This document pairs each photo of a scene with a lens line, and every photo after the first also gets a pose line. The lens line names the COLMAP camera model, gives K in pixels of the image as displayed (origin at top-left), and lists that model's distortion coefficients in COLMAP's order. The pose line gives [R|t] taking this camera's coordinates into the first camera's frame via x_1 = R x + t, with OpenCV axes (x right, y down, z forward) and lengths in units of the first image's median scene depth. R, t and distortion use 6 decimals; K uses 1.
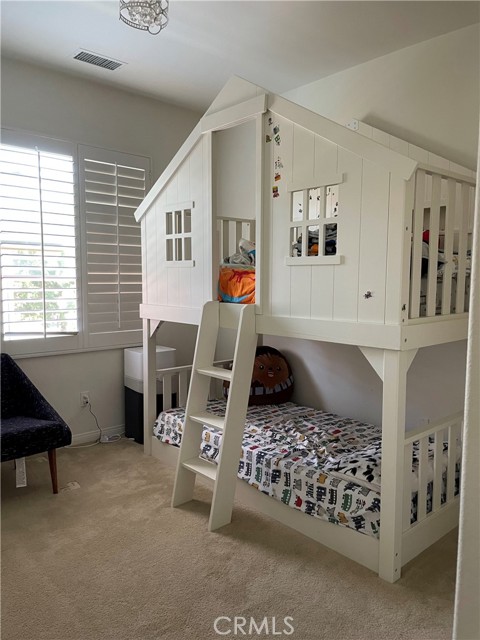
lens RADIAL K [[480.4, 0, 240.0], [0, 480.4, 320.0], [0, 0, 1]] dist [0.113064, -0.155947]
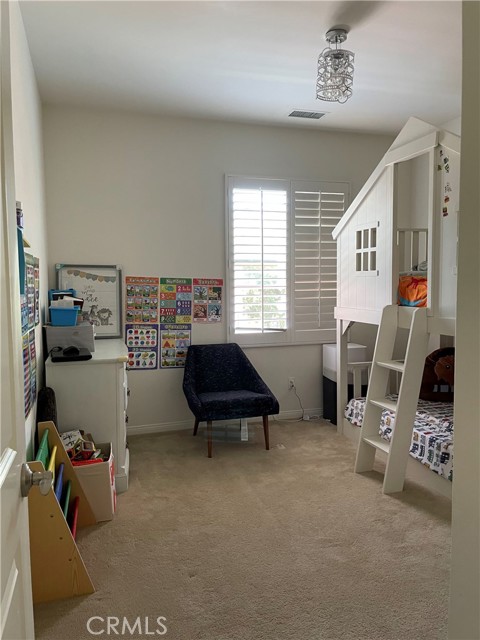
lens RADIAL K [[480.4, 0, 240.0], [0, 480.4, 320.0], [0, 0, 1]] dist [0.113064, -0.155947]
pose [[0.905004, 0.018320, -0.425008, 0.104573], [-0.021271, 0.999771, -0.002198, 0.007744], [0.424871, 0.011029, 0.905187, -0.218914]]
